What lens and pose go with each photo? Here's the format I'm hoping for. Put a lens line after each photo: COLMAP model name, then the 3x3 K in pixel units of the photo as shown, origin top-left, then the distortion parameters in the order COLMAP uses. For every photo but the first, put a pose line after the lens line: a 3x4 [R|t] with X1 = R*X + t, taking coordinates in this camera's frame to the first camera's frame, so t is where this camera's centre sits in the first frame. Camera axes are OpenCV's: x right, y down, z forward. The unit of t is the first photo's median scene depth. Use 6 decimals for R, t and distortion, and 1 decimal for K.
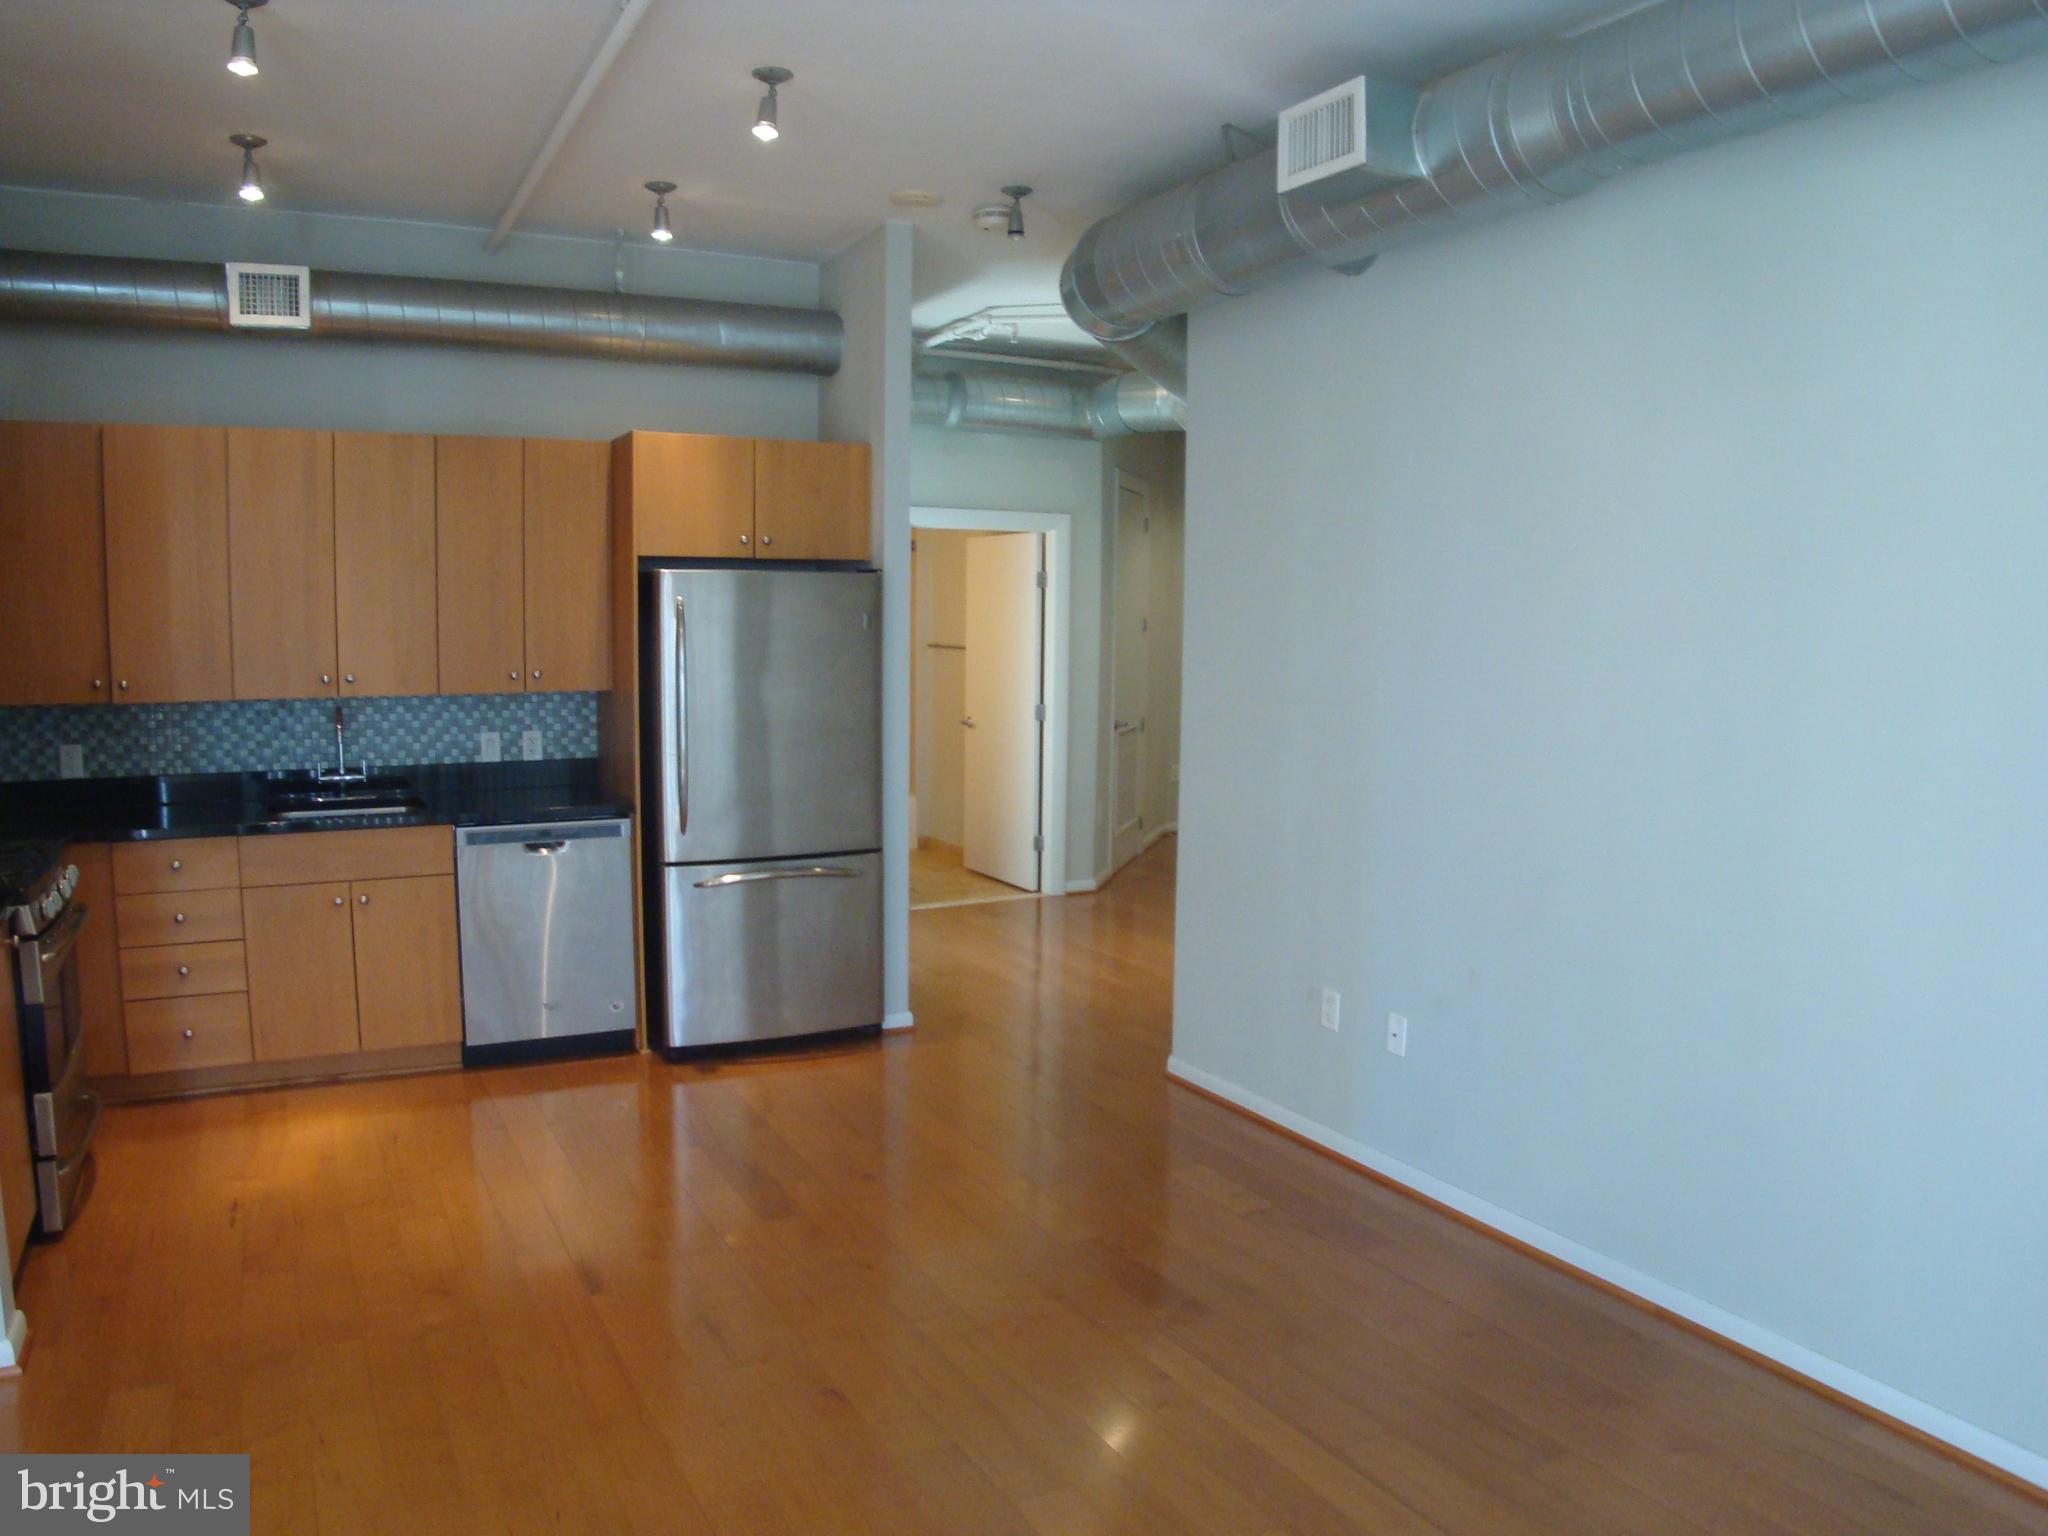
lens RADIAL K [[1447.8, 0, 972.8], [0, 1447.8, 773.0], [0, 0, 1]] dist [-0.141474, 0.057969]
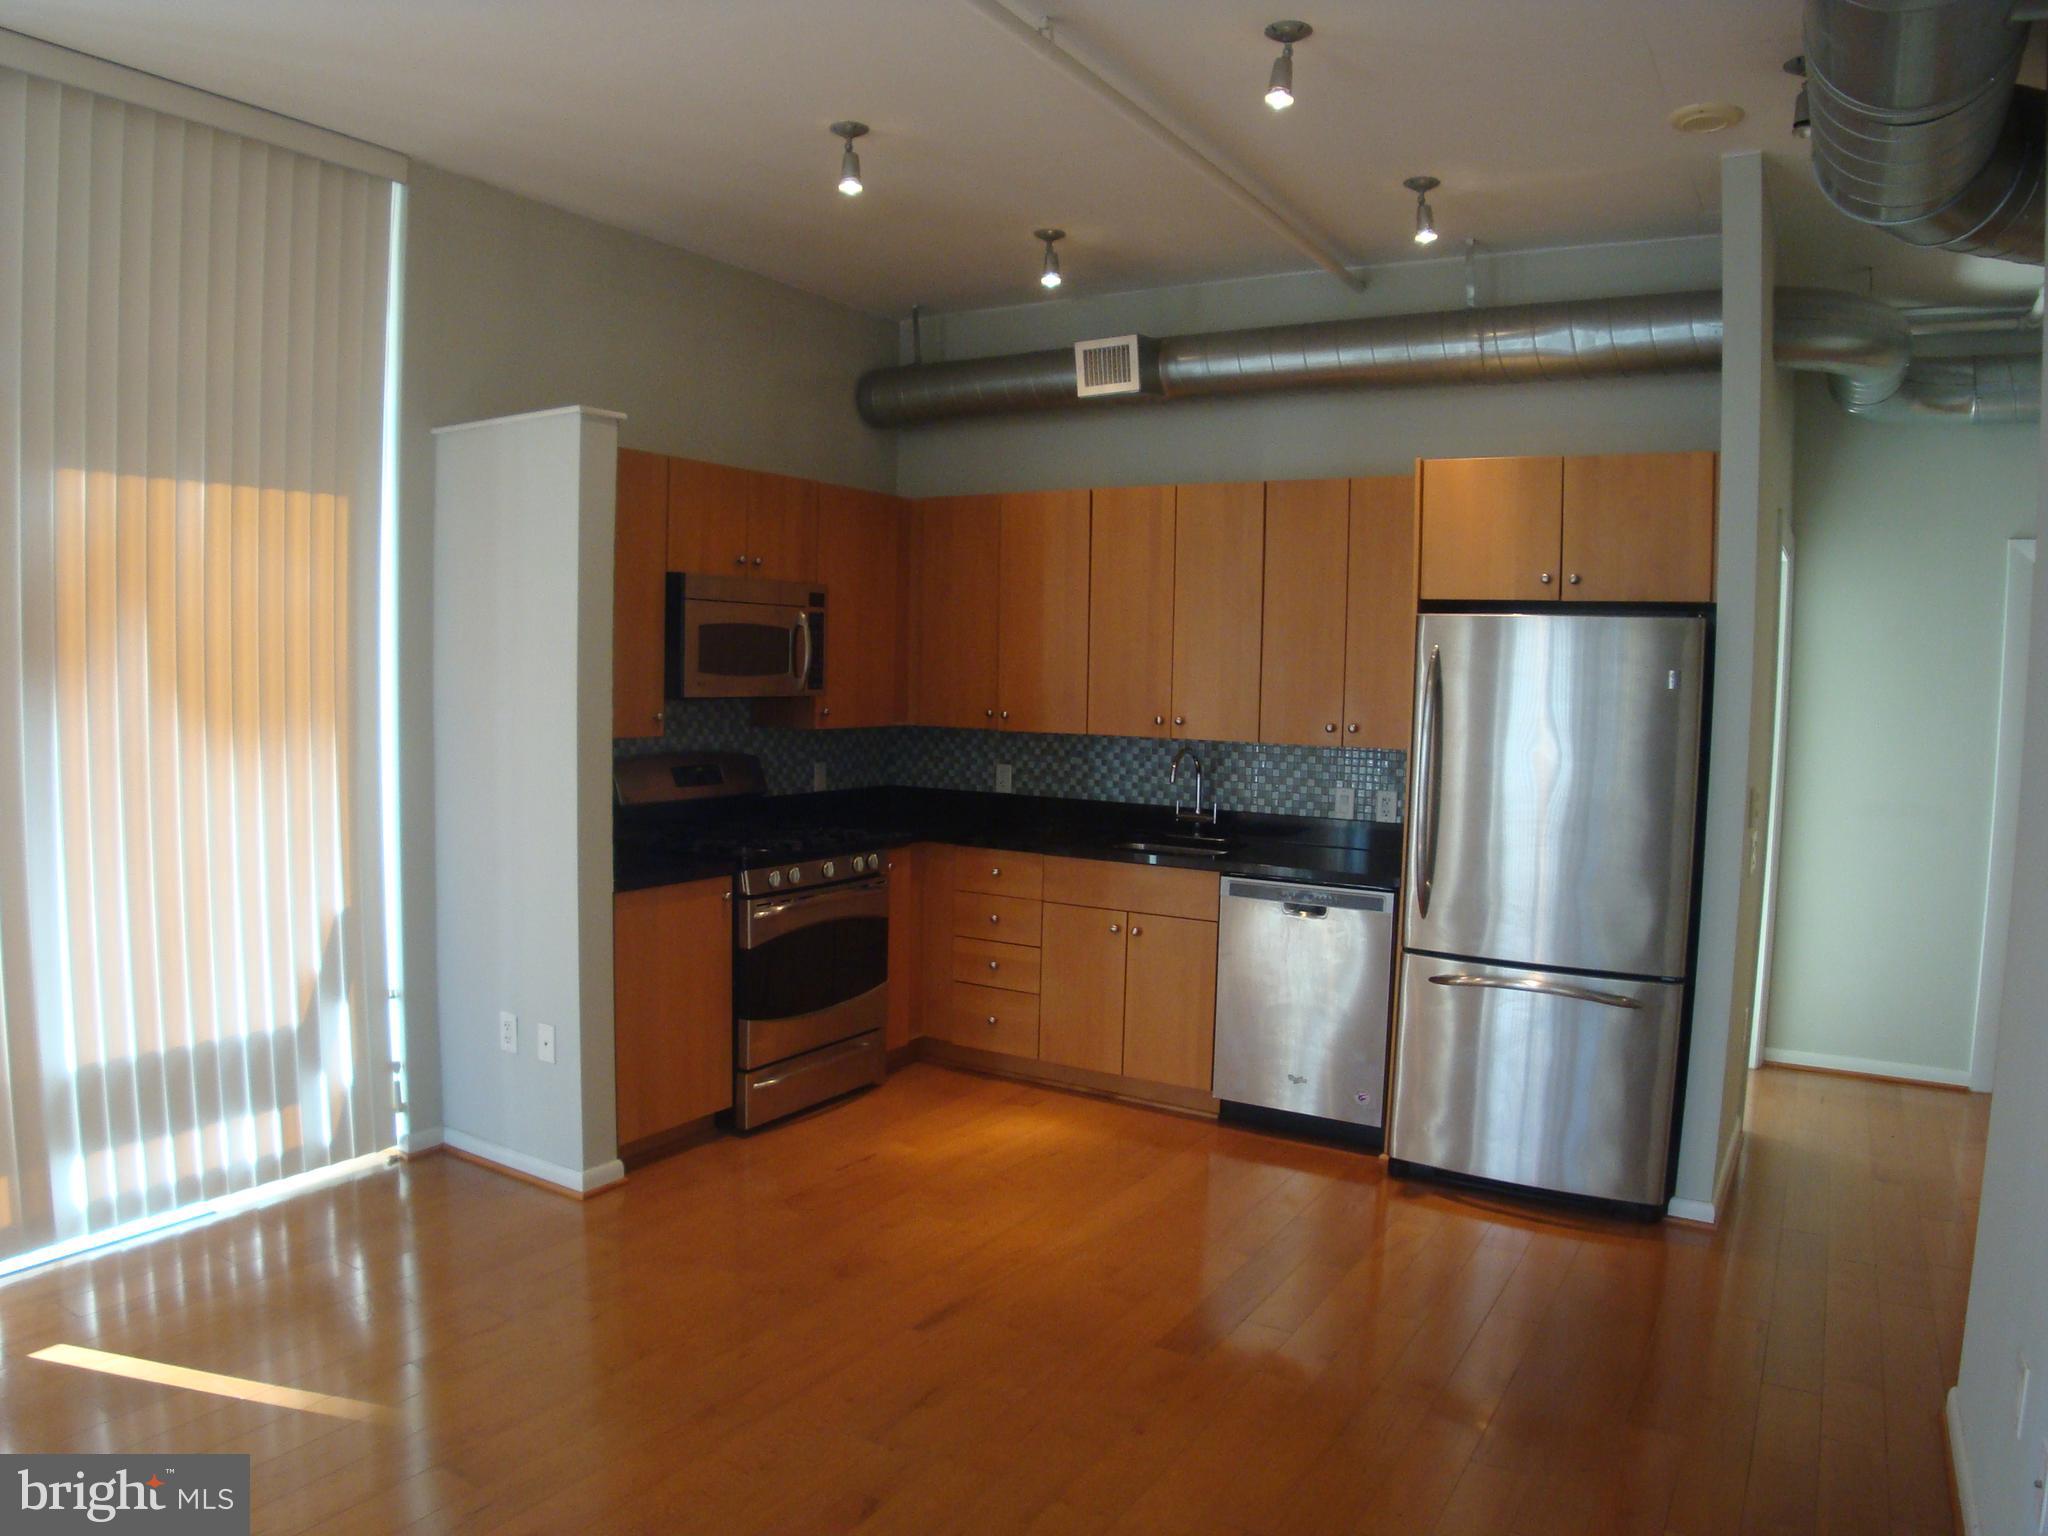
lens RADIAL K [[1447.8, 0, 972.8], [0, 1447.8, 773.0], [0, 0, 1]] dist [-0.141474, 0.057969]
pose [[0.519286, 0.068878, -0.851821, 0.383152], [-0.112232, 0.993610, 0.011925, -0.024357], [0.847199, 0.089409, 0.523698, 0.312290]]
